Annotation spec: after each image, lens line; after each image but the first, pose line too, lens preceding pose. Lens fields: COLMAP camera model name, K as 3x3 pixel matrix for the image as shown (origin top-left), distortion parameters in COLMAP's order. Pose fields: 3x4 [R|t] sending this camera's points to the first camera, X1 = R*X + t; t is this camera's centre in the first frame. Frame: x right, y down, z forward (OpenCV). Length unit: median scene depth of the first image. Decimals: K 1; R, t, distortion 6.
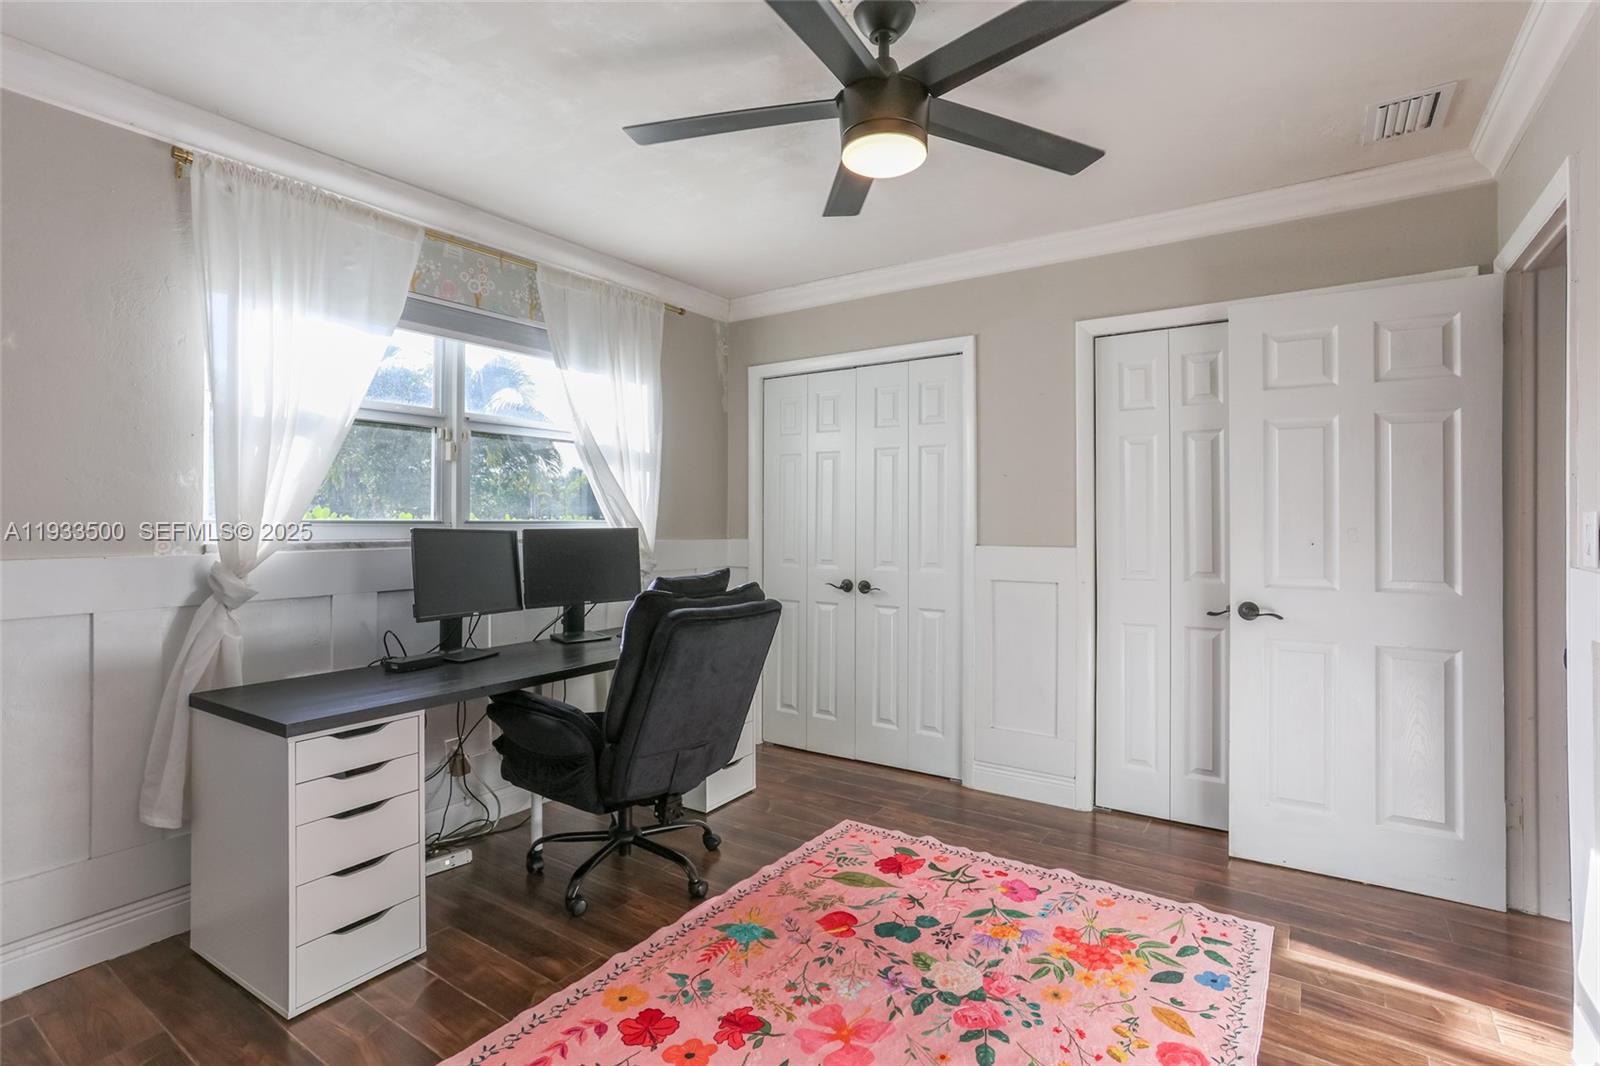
lens RADIAL K [[777.1, 0, 798.9], [0, 777.1, 516.7], [0, 0, 1]] dist [-0.001973, -0.000235]
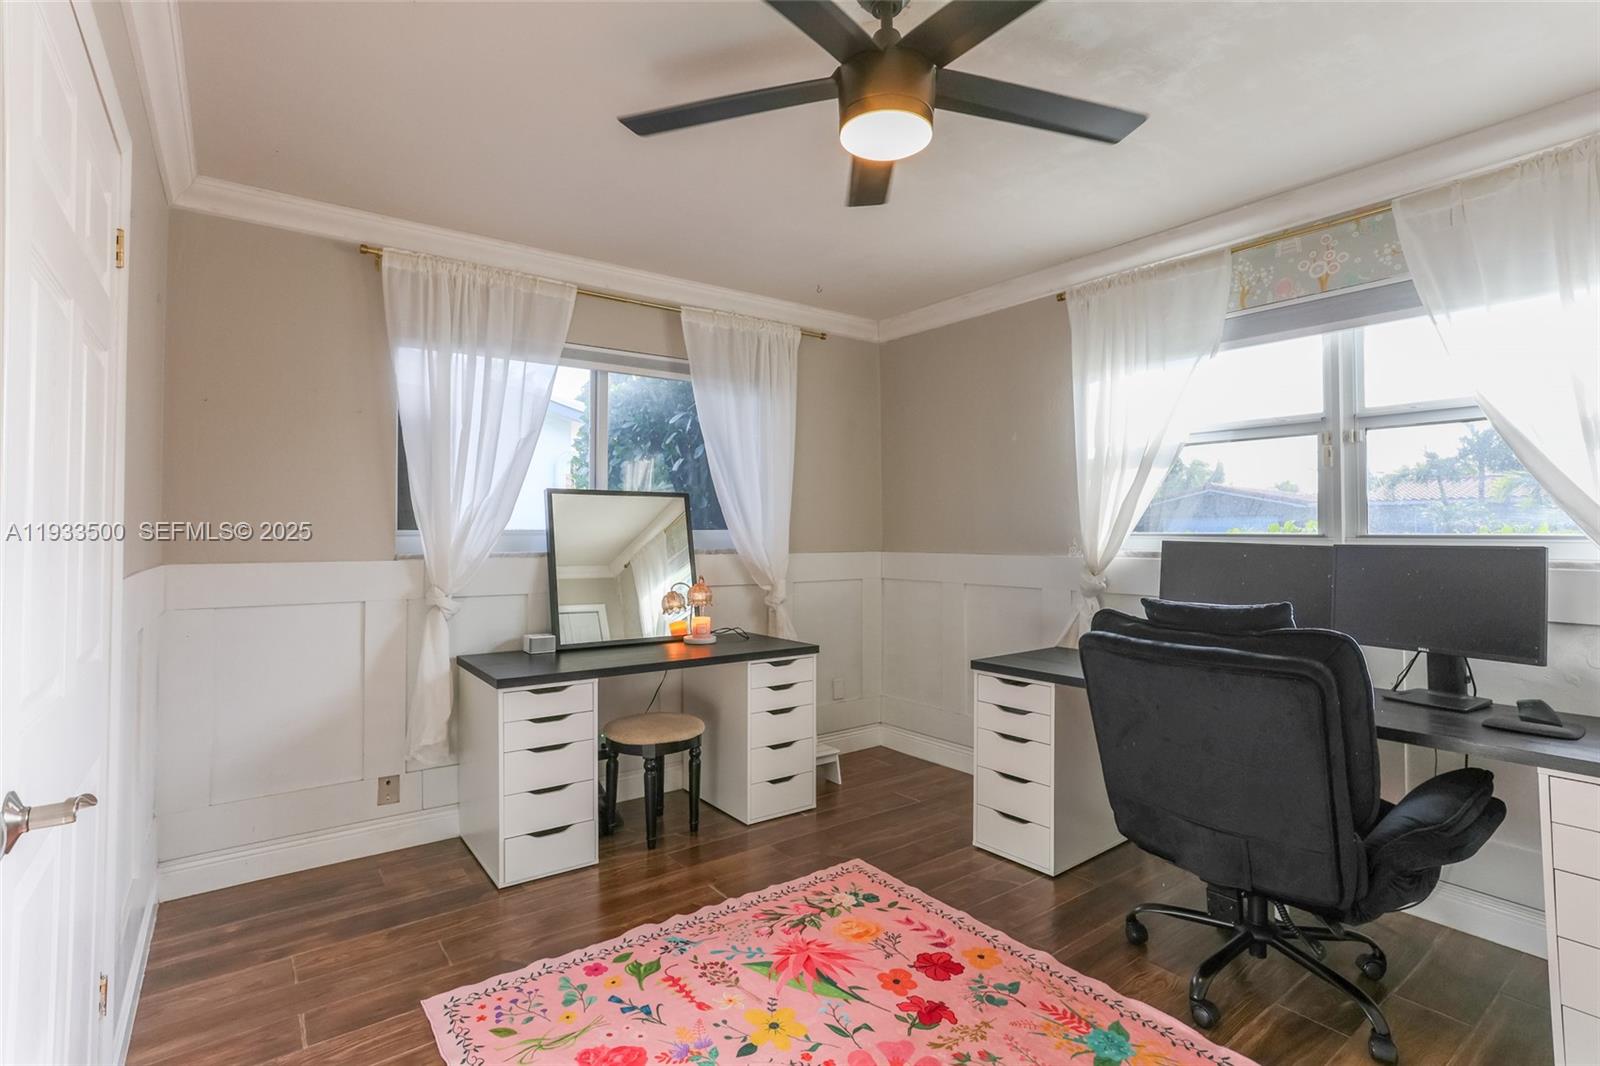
lens RADIAL K [[775.7, 0, 800.0], [0, 775.7, 533.0], [0, 0, 1]] dist [-0.001204, -0.000164]
pose [[-0.315160, -0.004572, -0.949028, 0.883689], [-0.000578, 0.999989, -0.004626, 0.010136], [0.949038, -0.000909, -0.315159, 1.052934]]
